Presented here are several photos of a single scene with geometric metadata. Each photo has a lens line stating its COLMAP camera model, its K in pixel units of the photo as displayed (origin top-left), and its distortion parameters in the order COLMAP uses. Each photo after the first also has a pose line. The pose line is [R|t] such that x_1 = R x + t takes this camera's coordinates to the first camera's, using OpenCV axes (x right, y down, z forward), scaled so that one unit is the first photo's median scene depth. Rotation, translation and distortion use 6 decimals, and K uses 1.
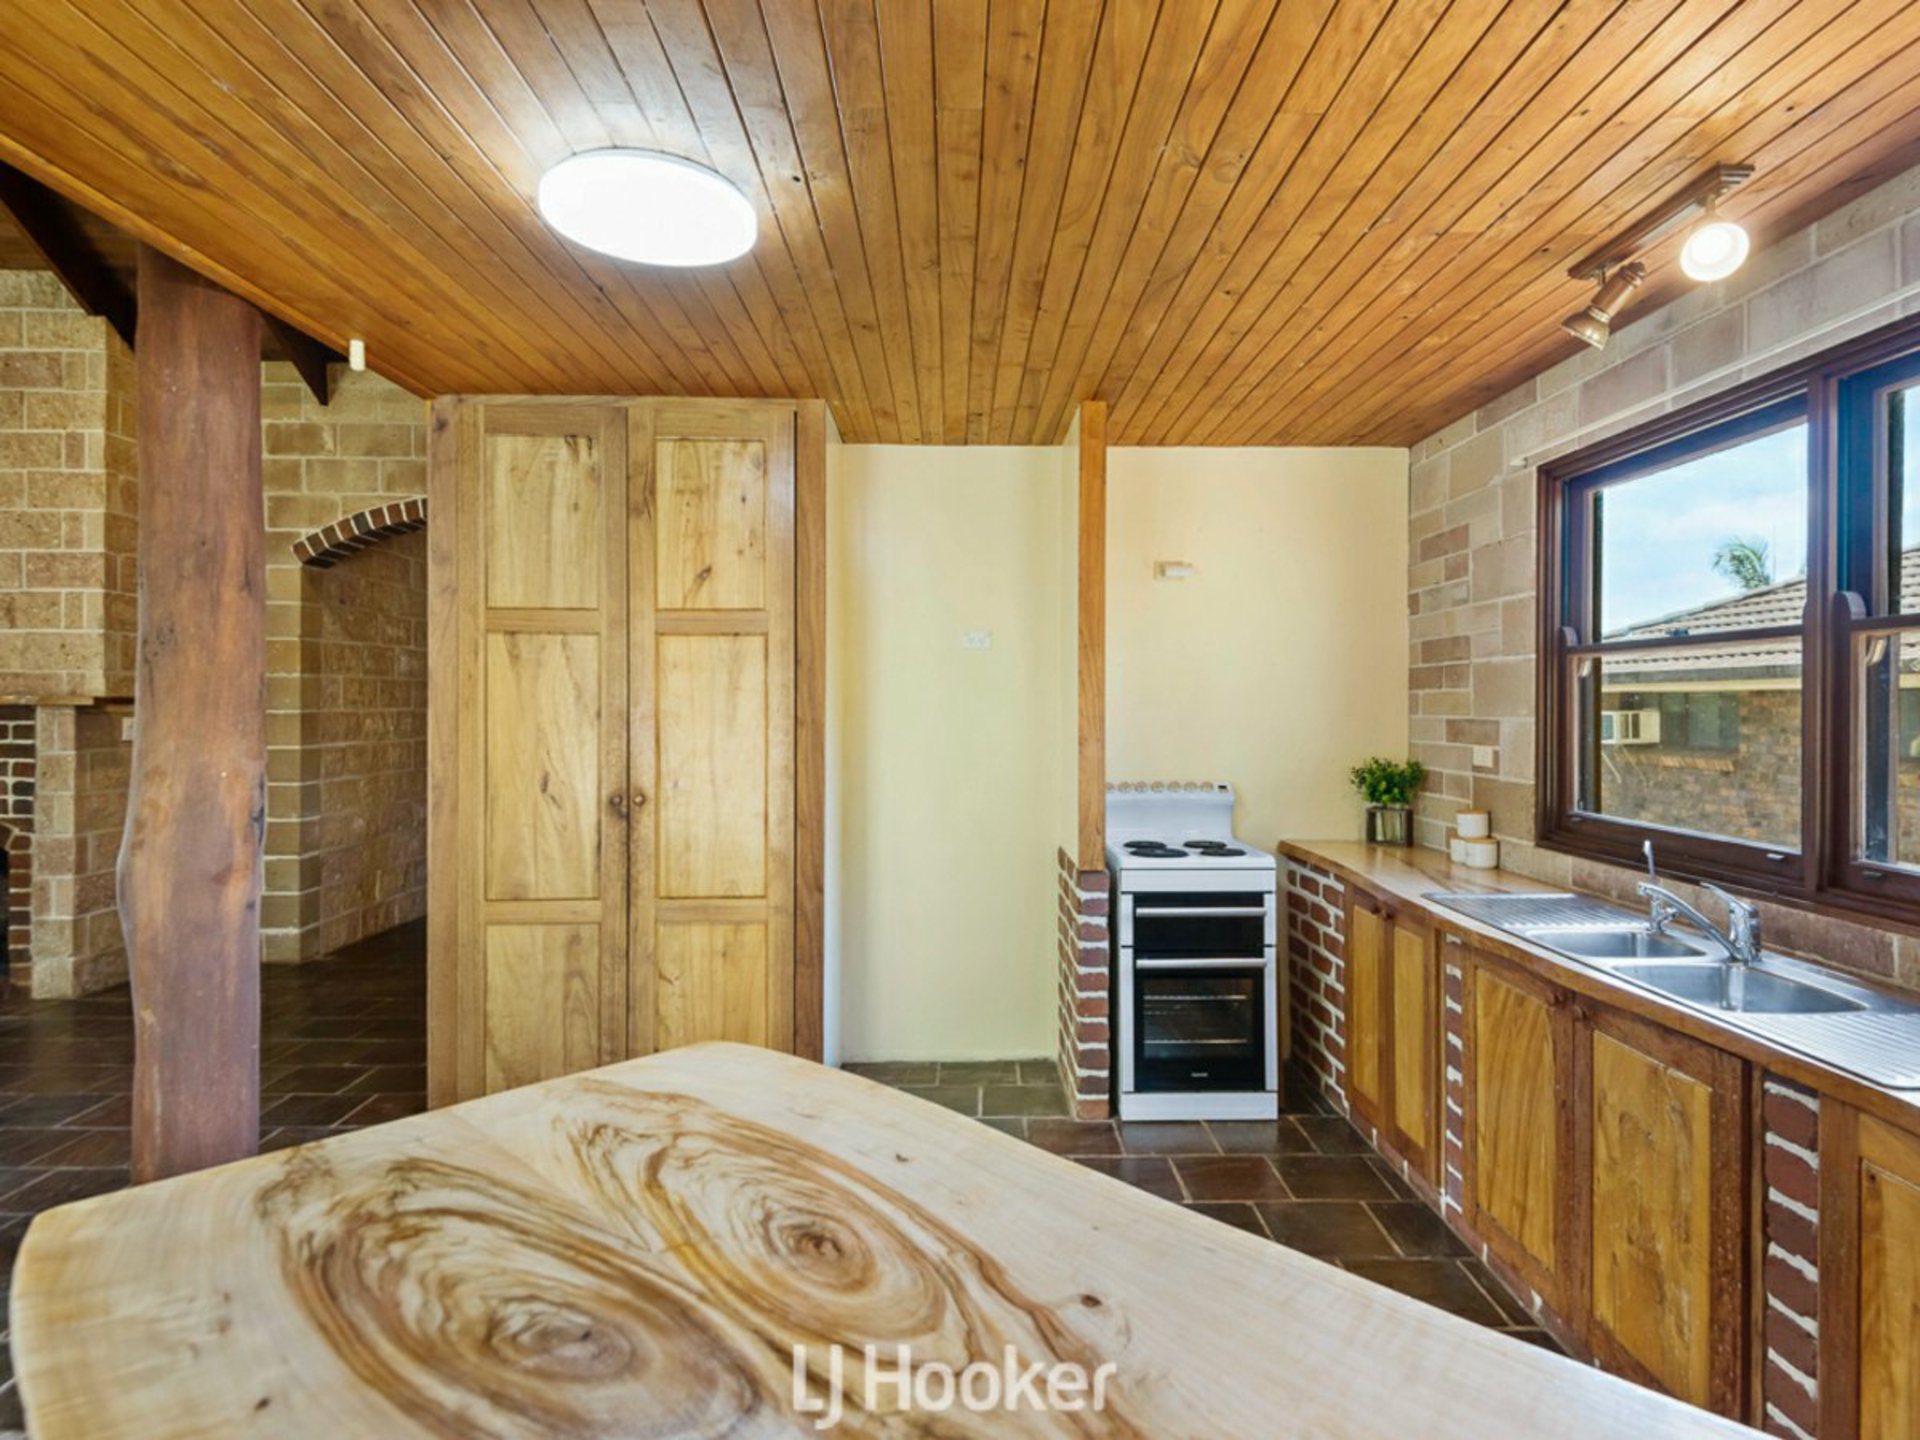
lens RADIAL K [[1026.0, 0, 972.0], [0, 1026.0, 696.7], [0, 0, 1]] dist [0.023904, -0.019527]
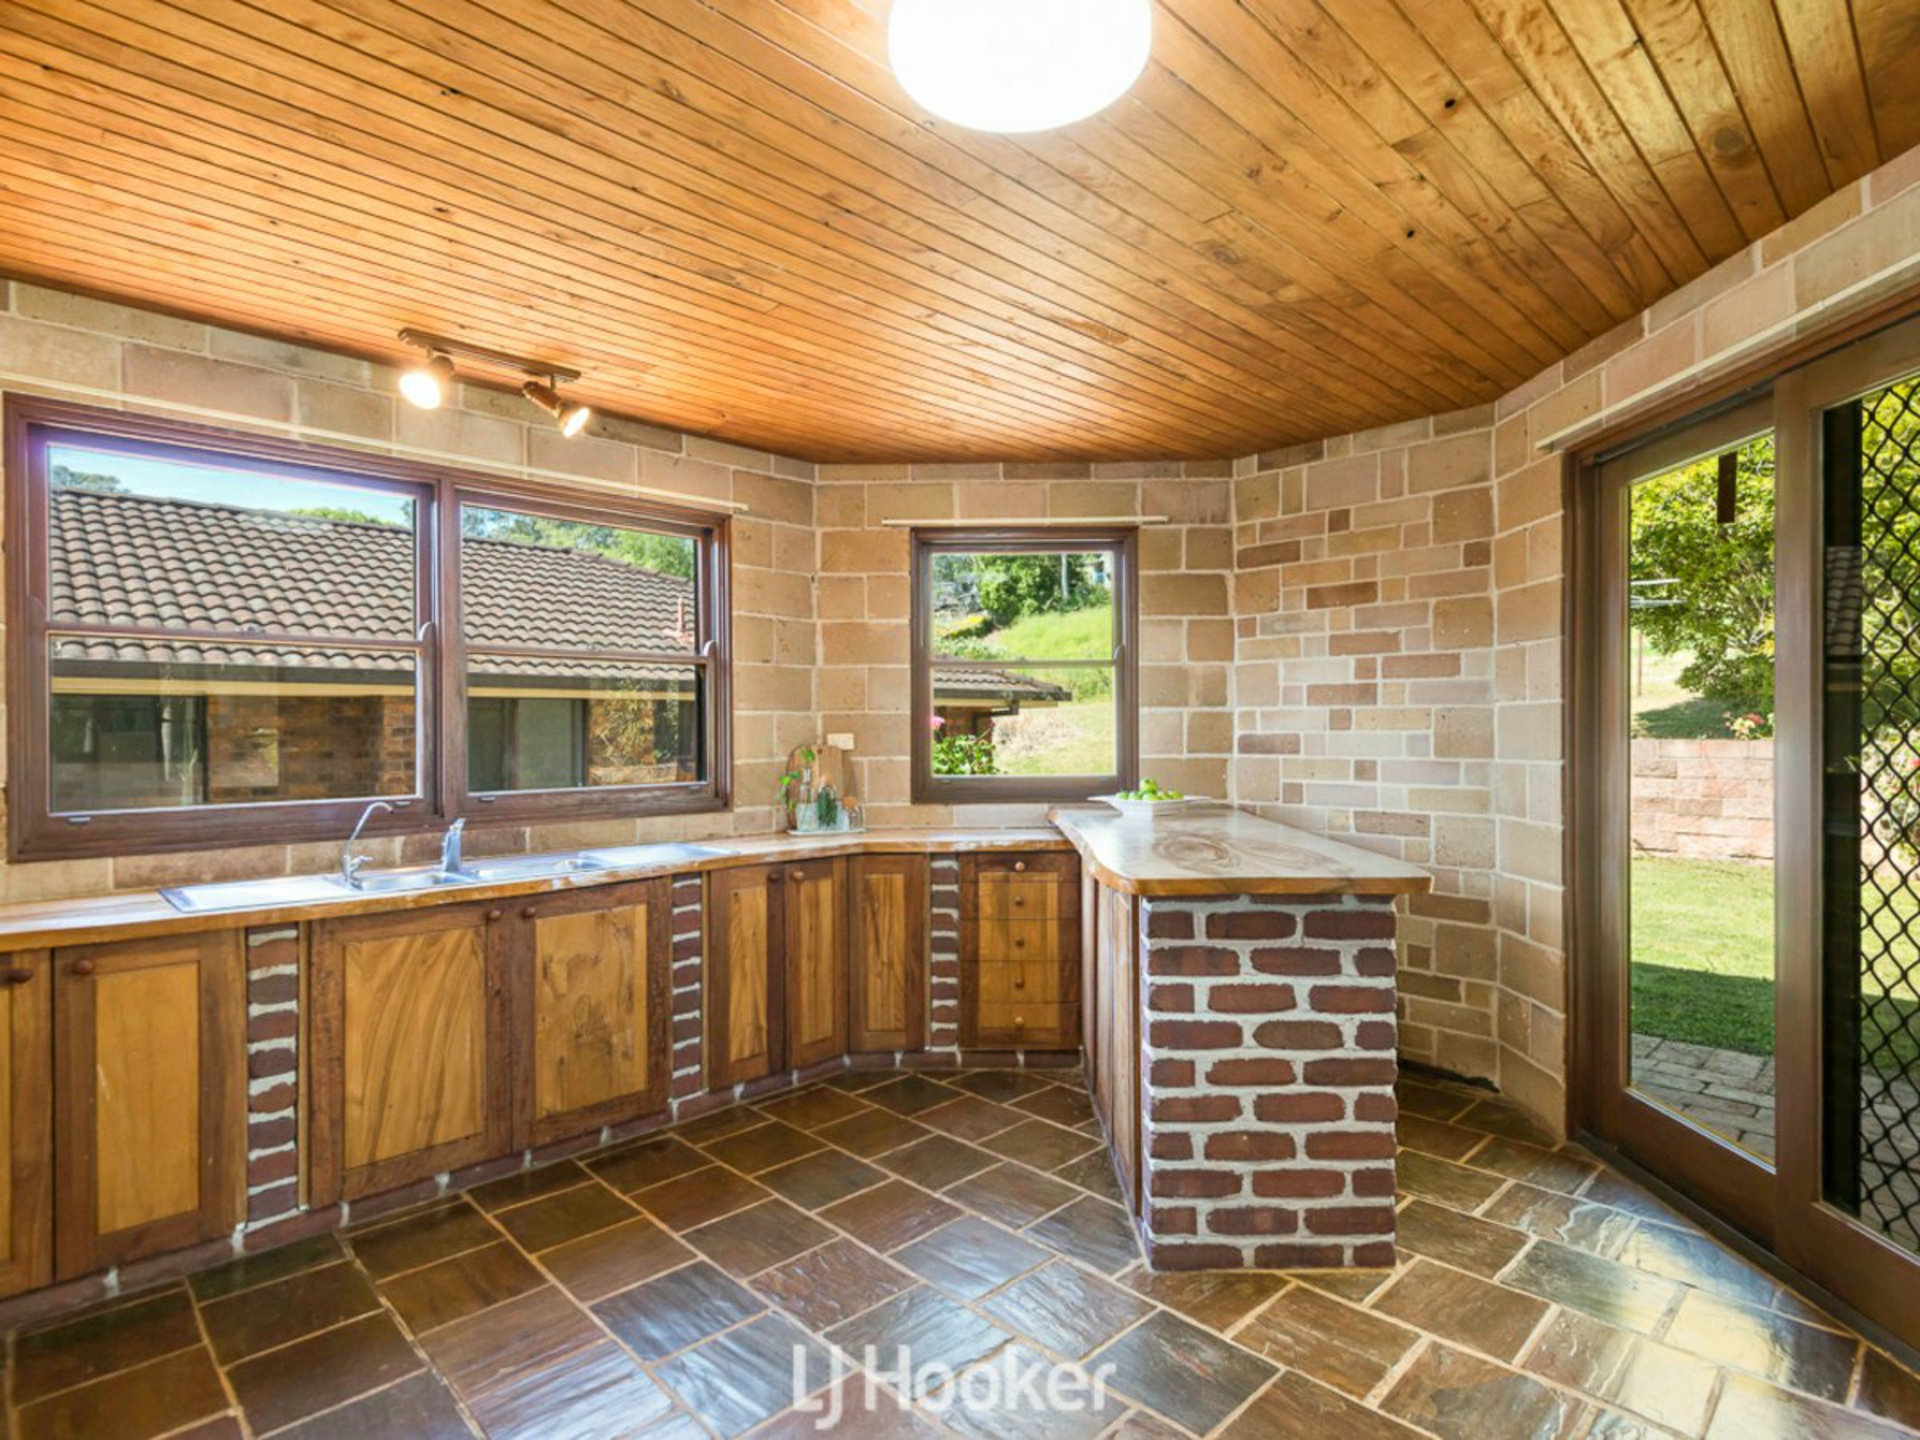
lens RADIAL K [[1011.9, 0, 960.0], [0, 1011.9, 720.0], [0, 0, 1]] dist [0.044338, -0.033853]
pose [[-0.678950, 0.005515, 0.734163, -0.510814], [-0.003725, 0.999933, -0.010957, 0.036369], [-0.734175, -0.010174, -0.678884, 0.936752]]
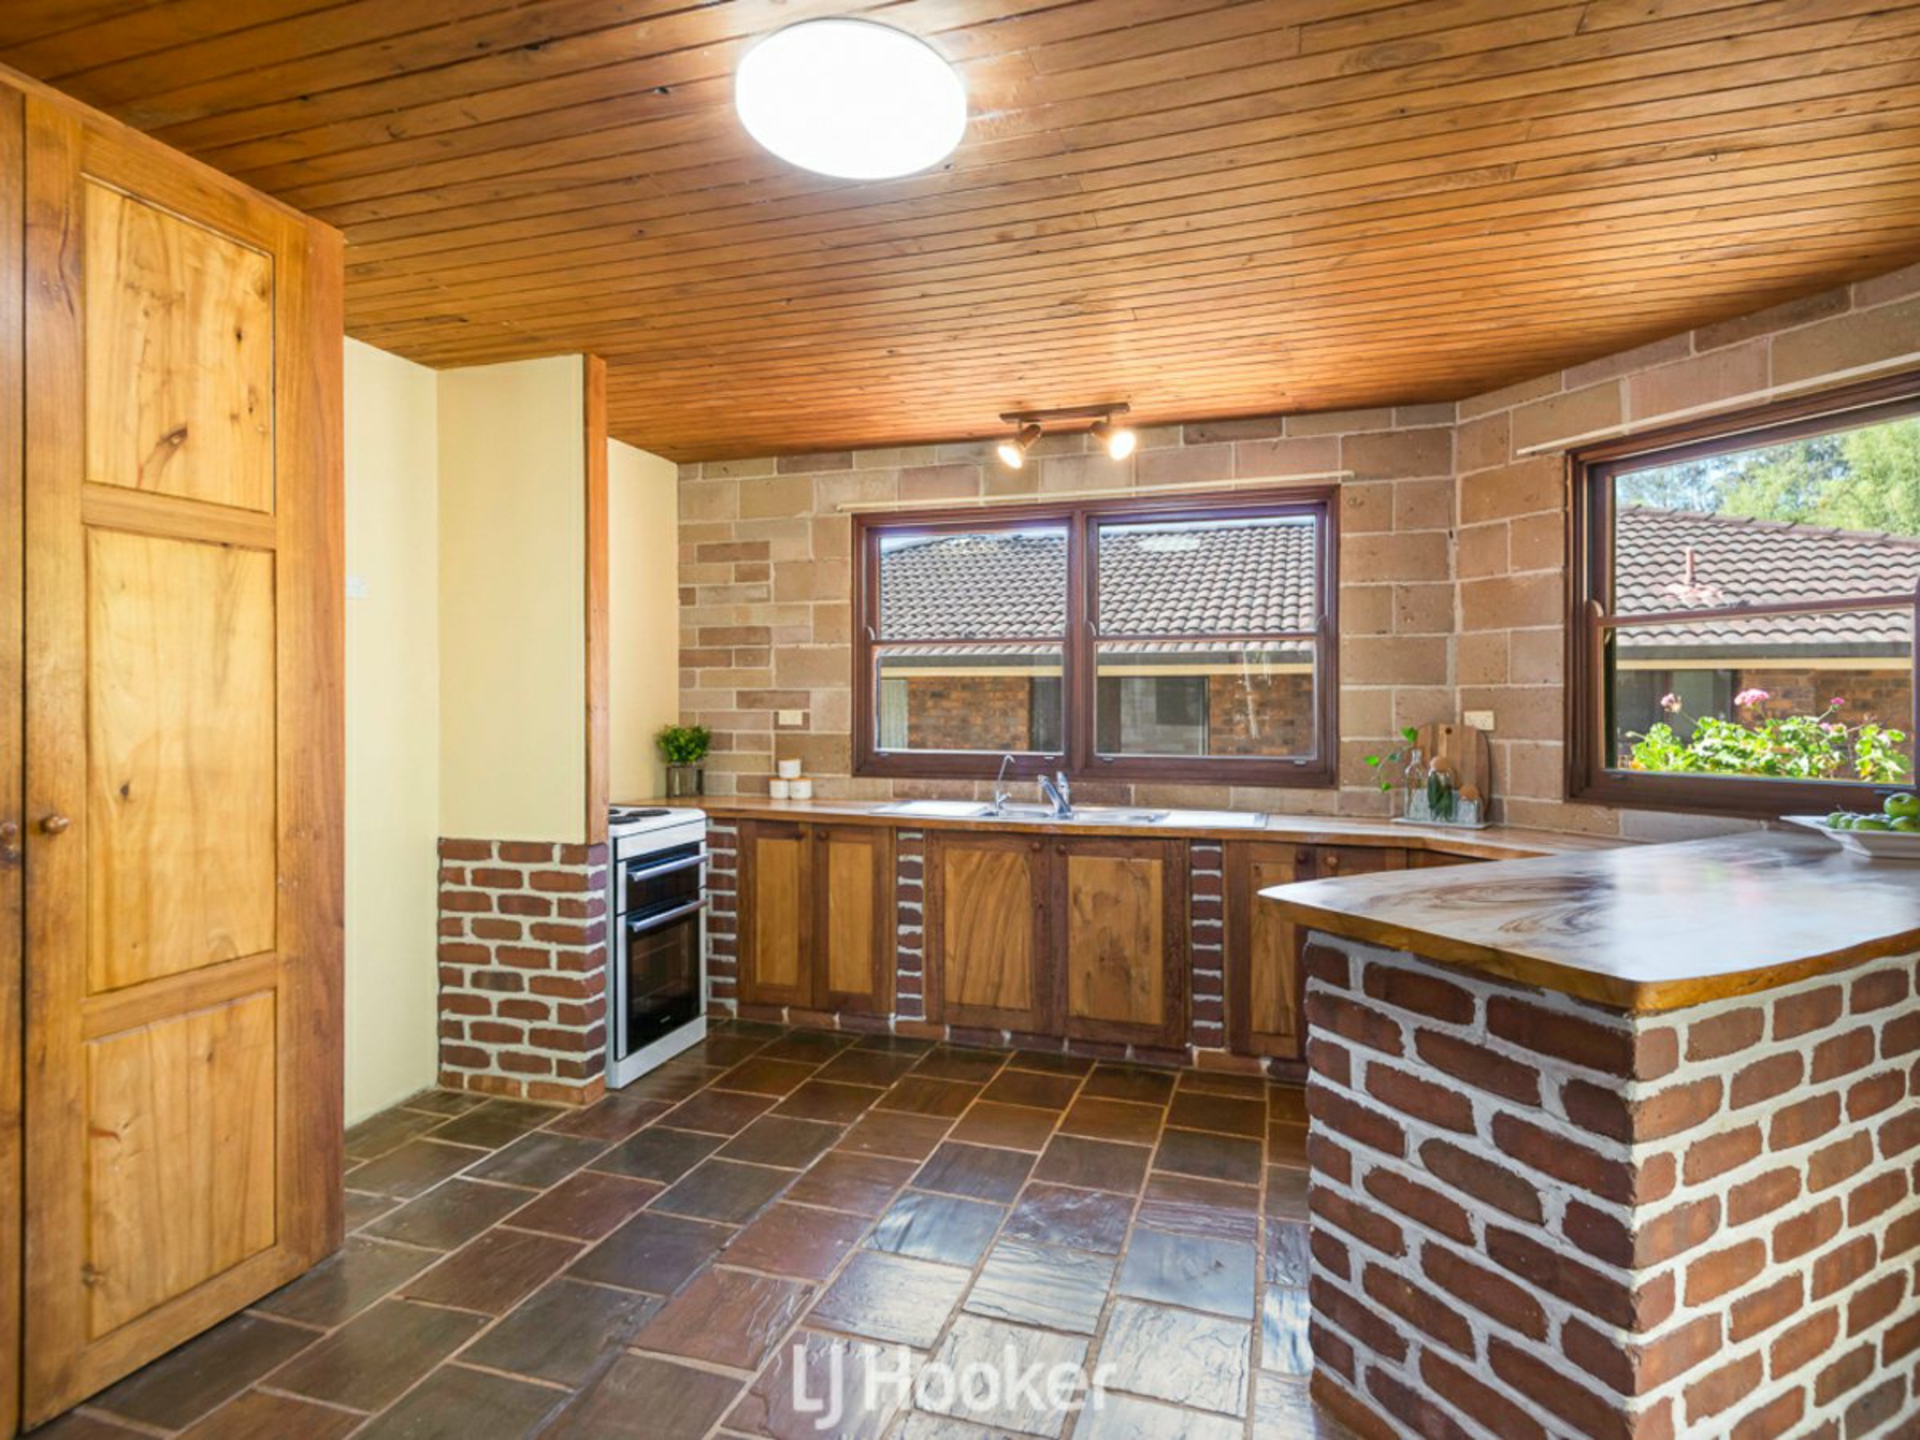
lens RADIAL K [[984.0, 0, 962.0], [0, 984.0, 690.5], [0, 0, 1]] dist [0.043099, -0.030674]
pose [[0.336340, 0.007397, 0.941712, -0.655718], [-0.007610, 0.999958, -0.005137, 0.028122], [-0.941710, -0.005438, 0.336382, 0.367968]]
